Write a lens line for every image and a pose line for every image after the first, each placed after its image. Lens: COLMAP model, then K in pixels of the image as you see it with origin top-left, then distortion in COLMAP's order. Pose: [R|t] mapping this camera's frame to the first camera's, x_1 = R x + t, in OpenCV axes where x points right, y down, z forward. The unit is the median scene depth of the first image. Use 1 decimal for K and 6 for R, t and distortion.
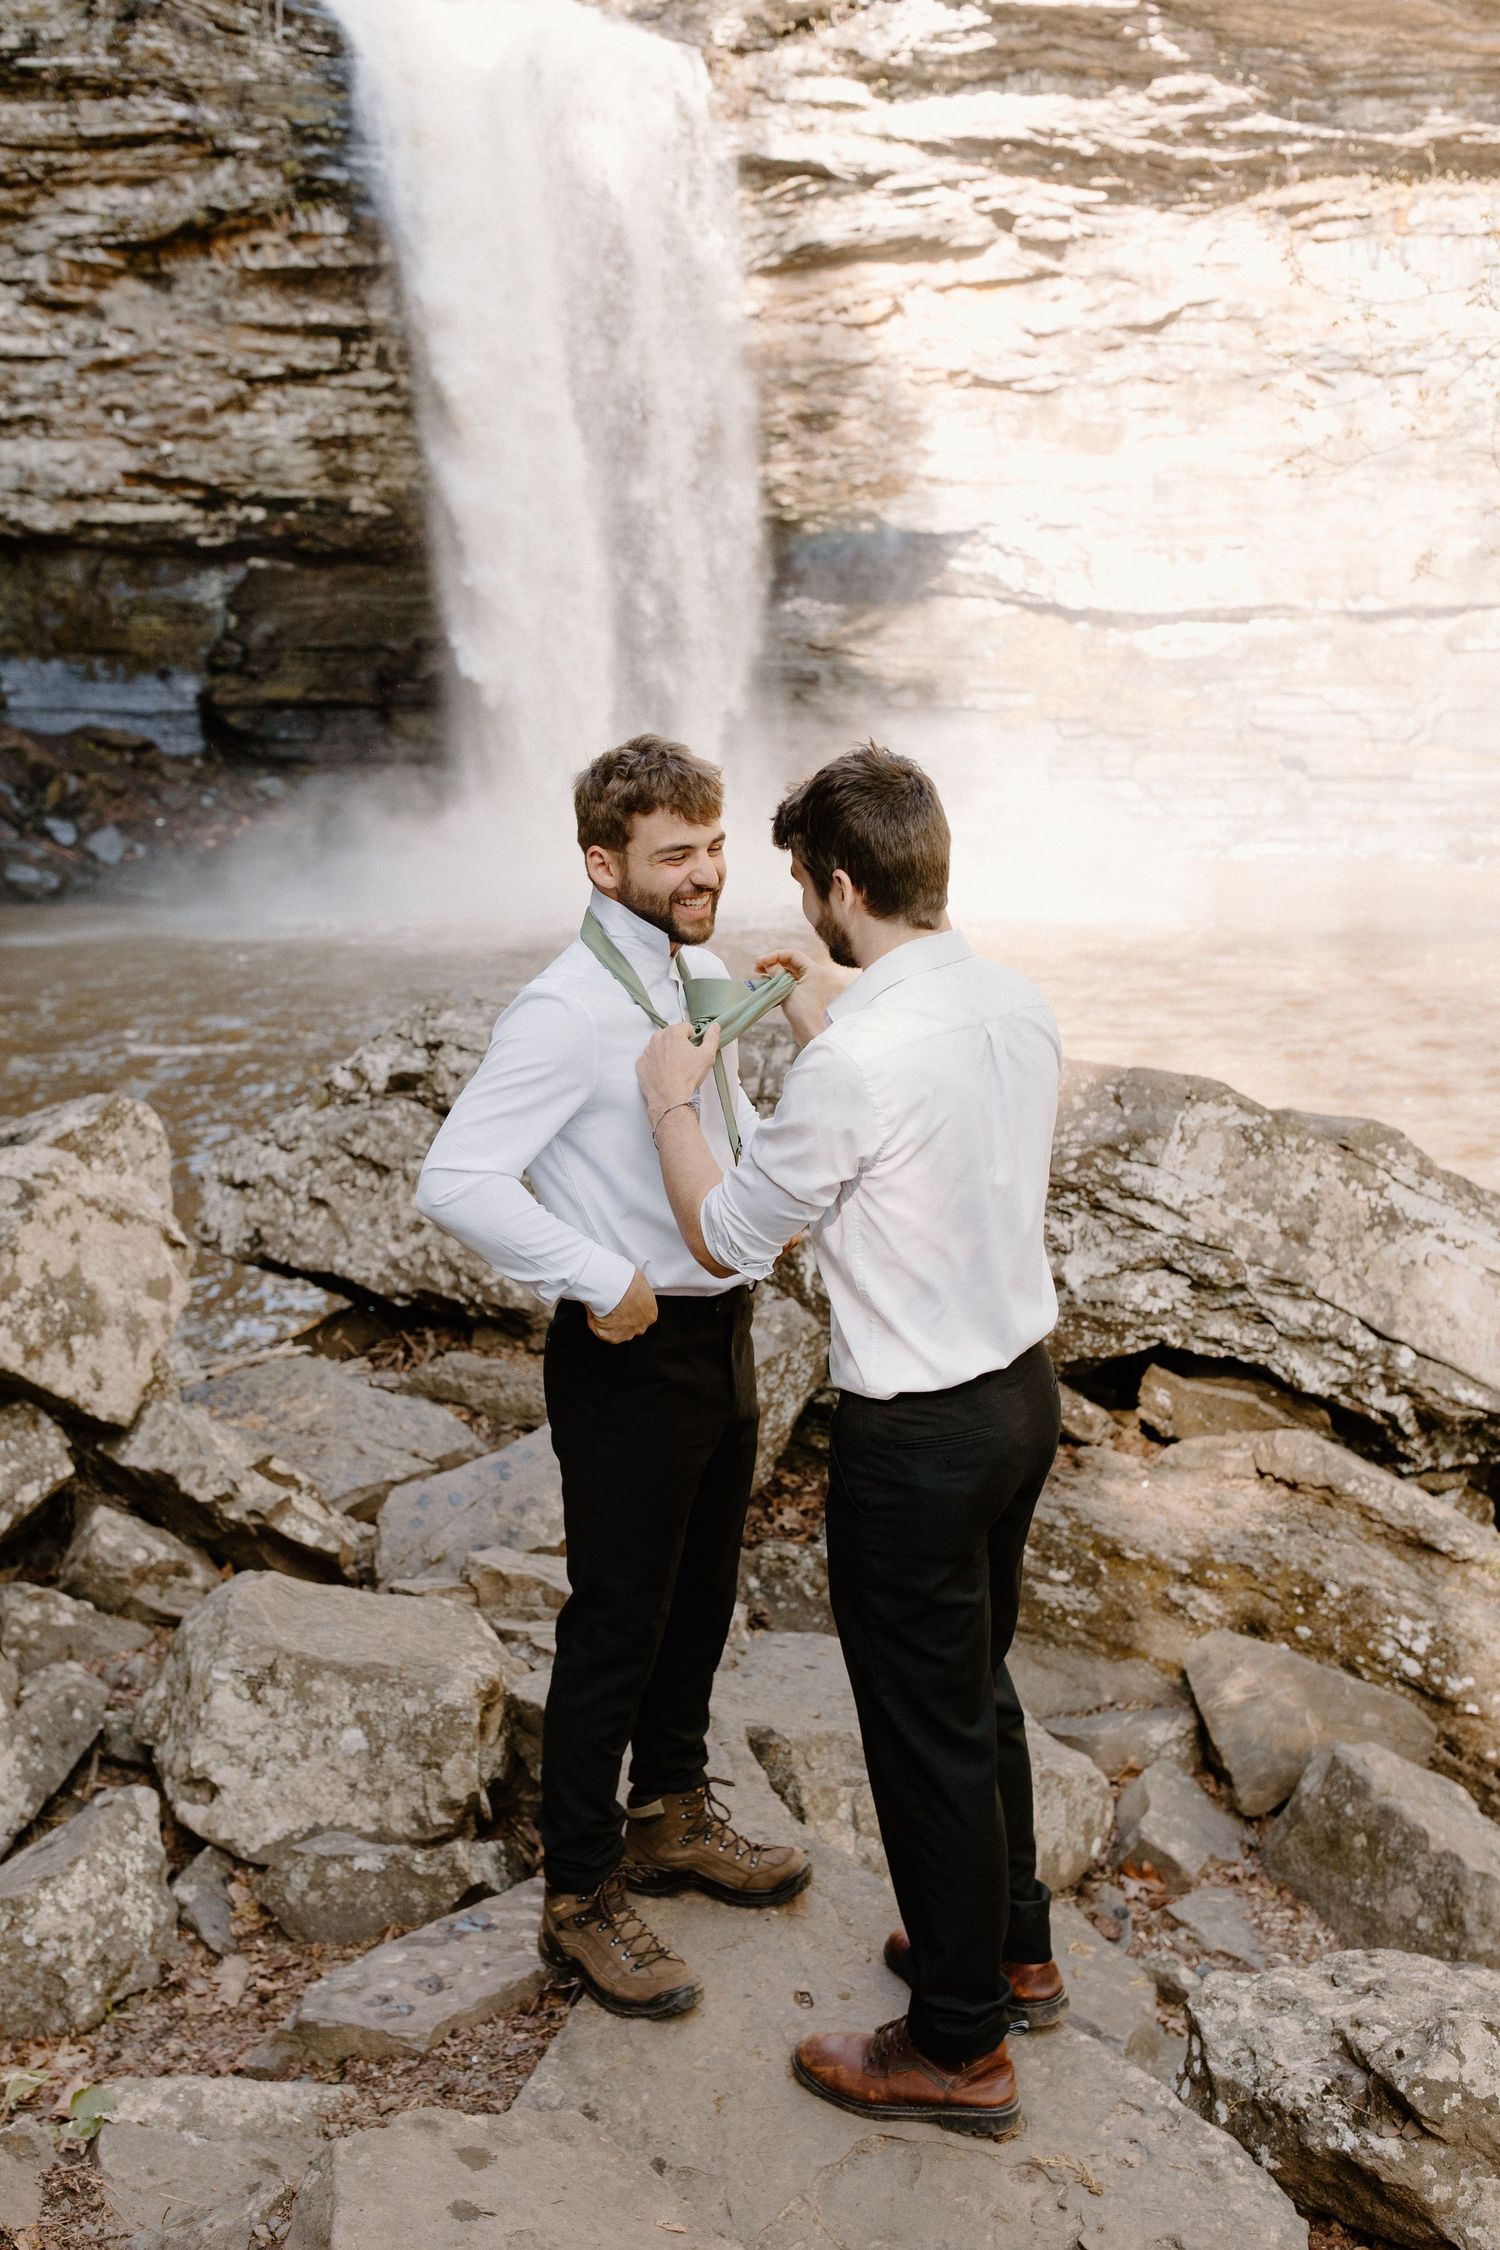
lens RADIAL K [[2128.3, 0, 720.5], [0, 2128.3, 1162.4], [0, 0, 1]] dist [0.007315, -0.003884]
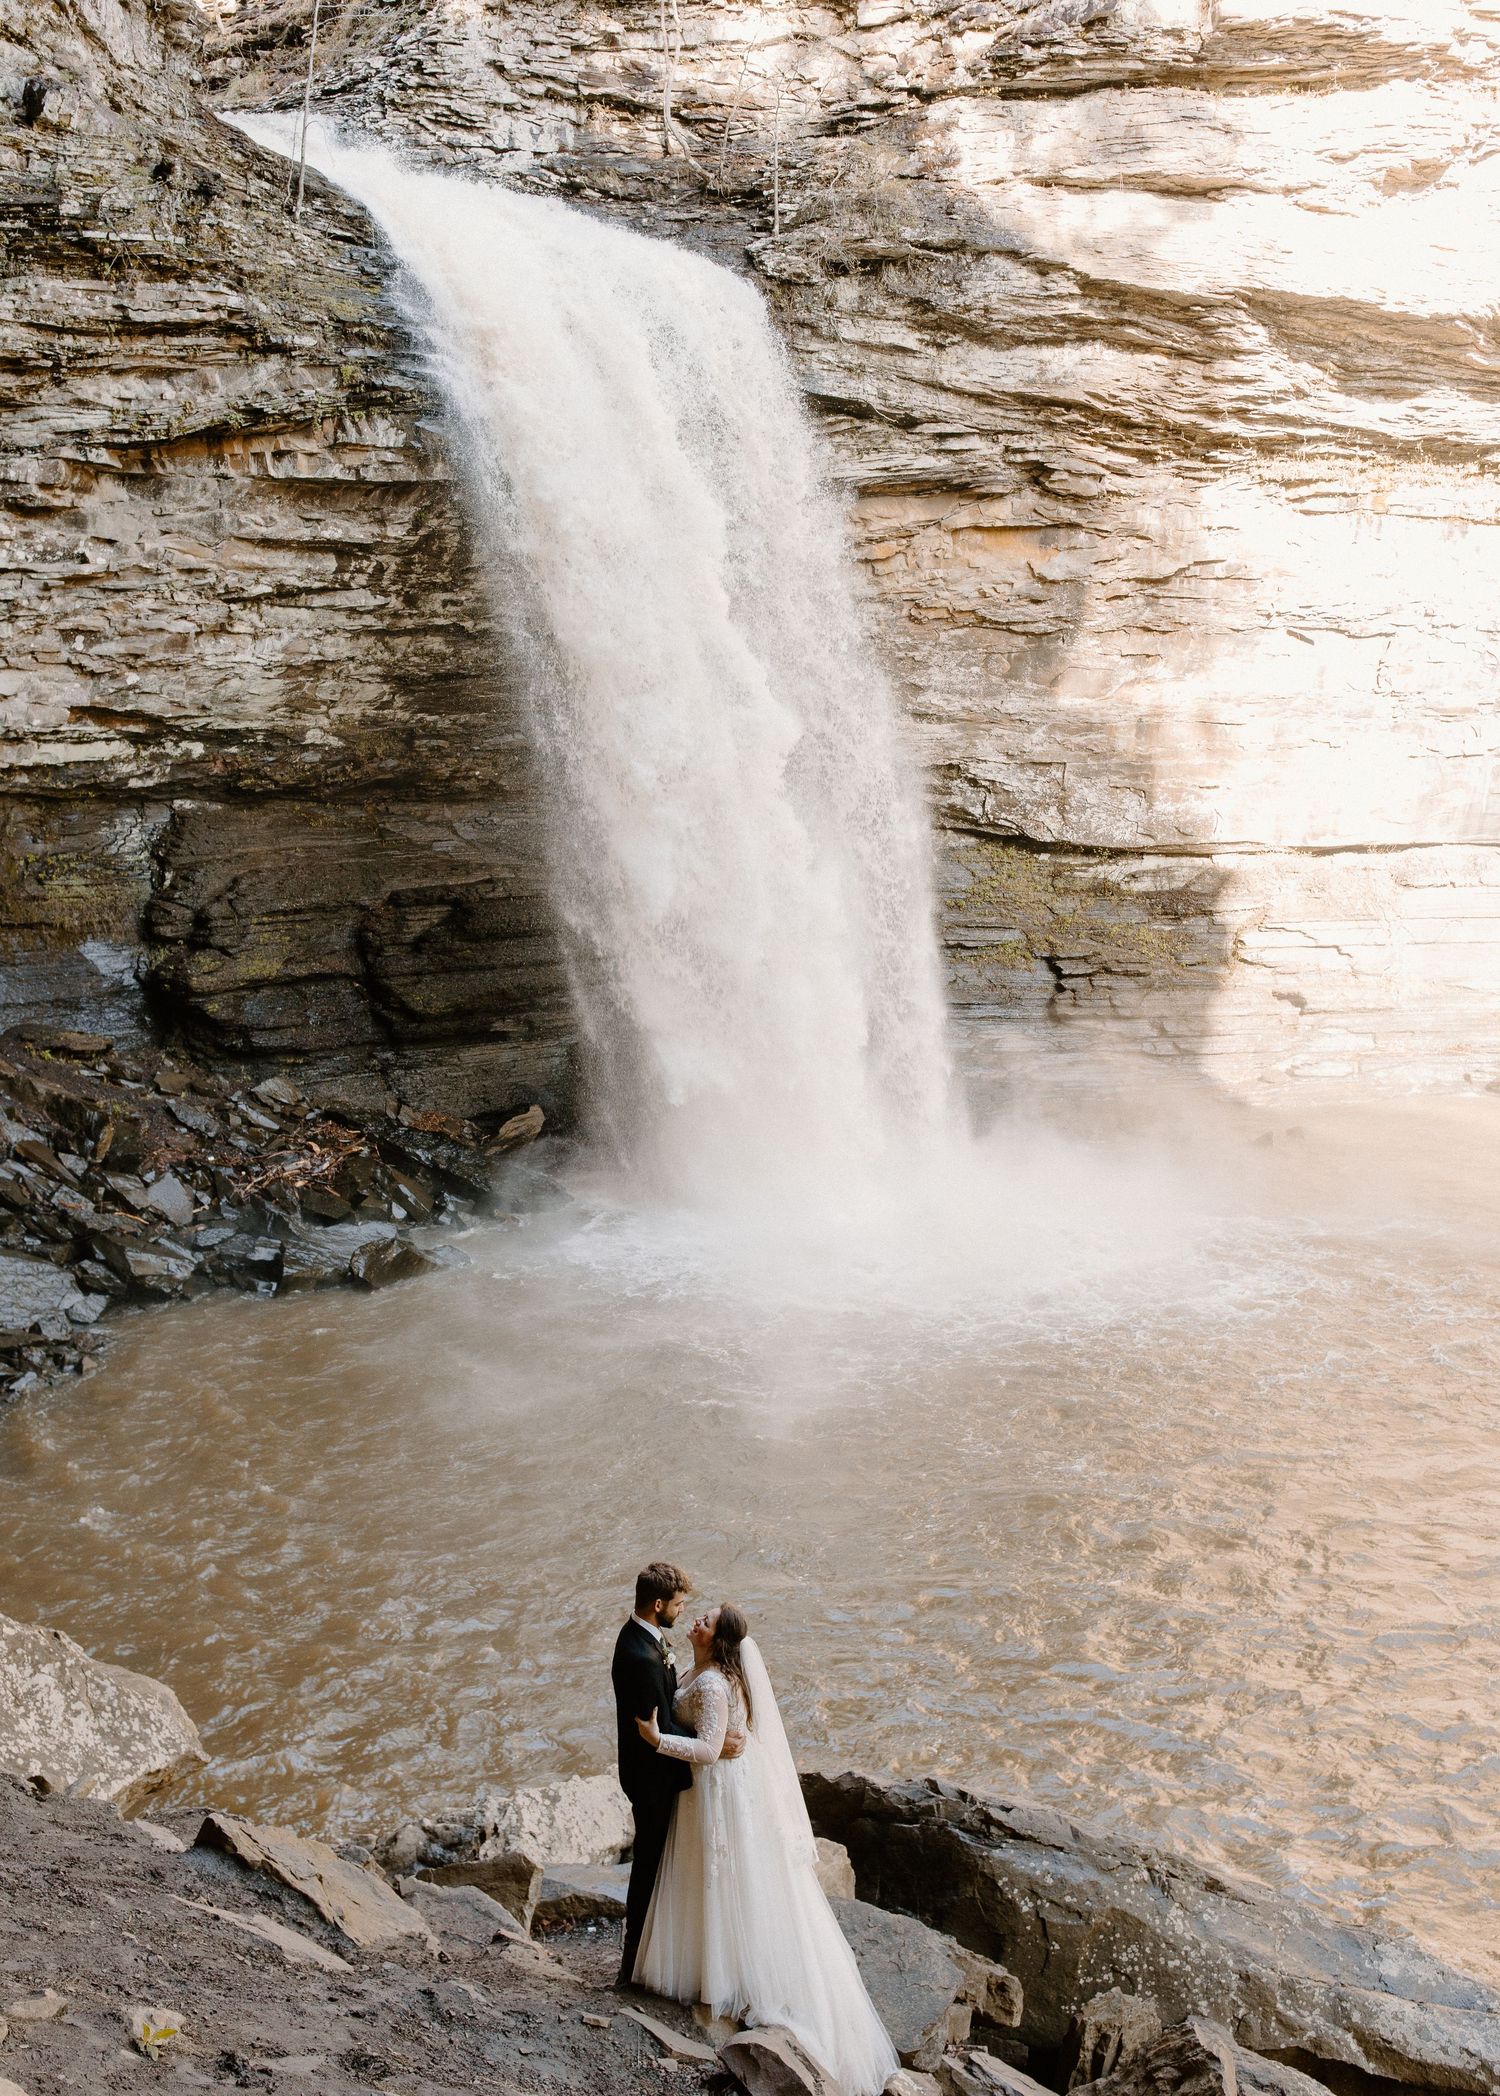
lens RADIAL K [[2198.1, 0, 786.3], [0, 2198.1, 950.3], [0, 0, 1]] dist [0.010541, -0.019441]
pose [[0.889793, -0.042877, 0.454346, -3.646047], [0.096653, 0.990698, -0.095793, -1.142312], [-0.446012, 0.129150, 0.885660, 1.500737]]
